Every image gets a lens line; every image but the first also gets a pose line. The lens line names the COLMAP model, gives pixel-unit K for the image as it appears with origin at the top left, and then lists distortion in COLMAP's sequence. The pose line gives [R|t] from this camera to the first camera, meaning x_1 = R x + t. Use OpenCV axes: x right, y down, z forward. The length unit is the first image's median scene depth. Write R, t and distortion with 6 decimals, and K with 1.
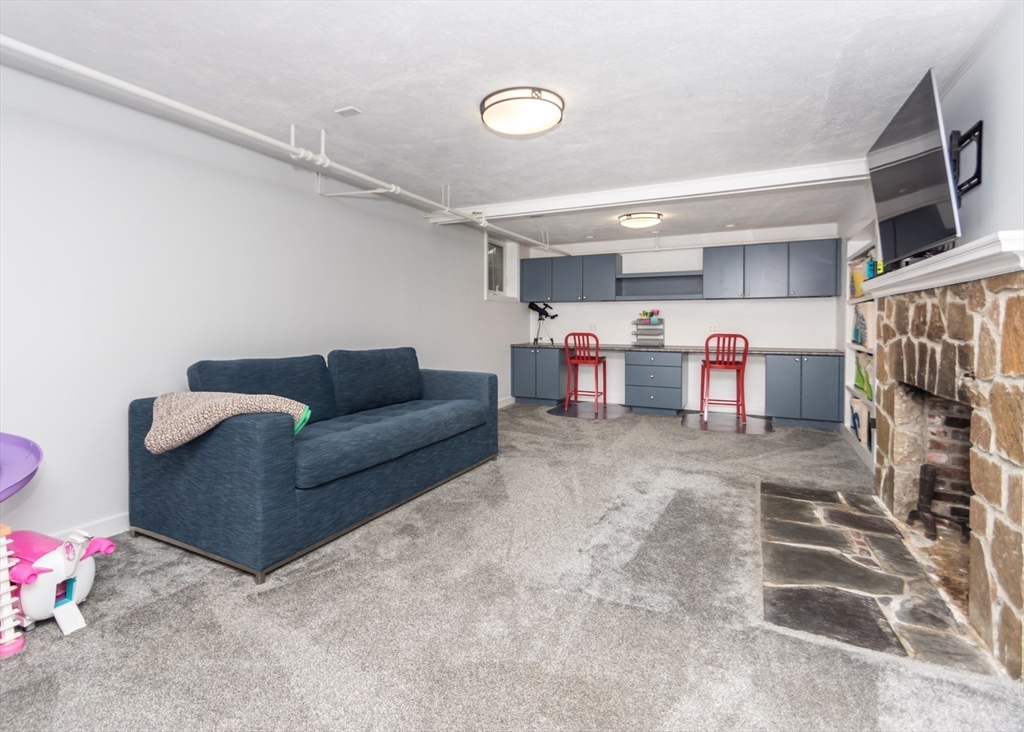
lens RADIAL K [[487.5, 0, 513.5], [0, 487.5, 361.4], [0, 0, 1]] dist [0.002561, 0.000298]
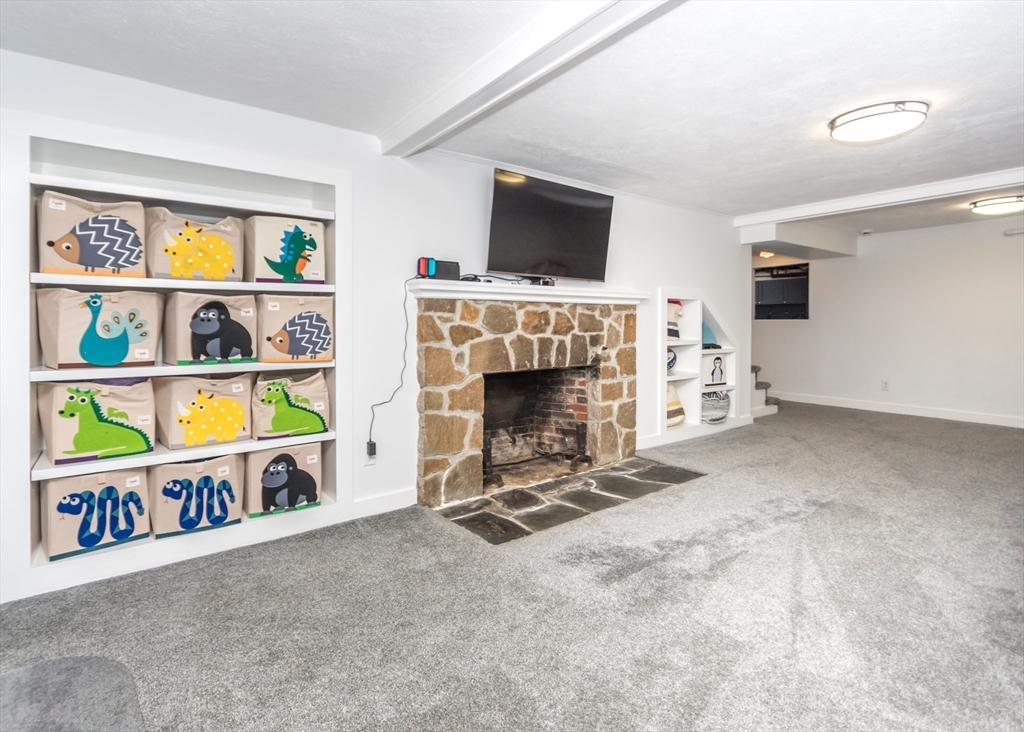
lens RADIAL K [[487.5, 0, 513.5], [0, 487.5, 361.4], [0, 0, 1]] dist [0.002561, 0.000298]
pose [[-0.885028, -0.027393, 0.464732, 0.230170], [0.045114, 0.988523, 0.144180, -0.176220], [-0.463347, 0.148569, -0.873634, 2.240499]]
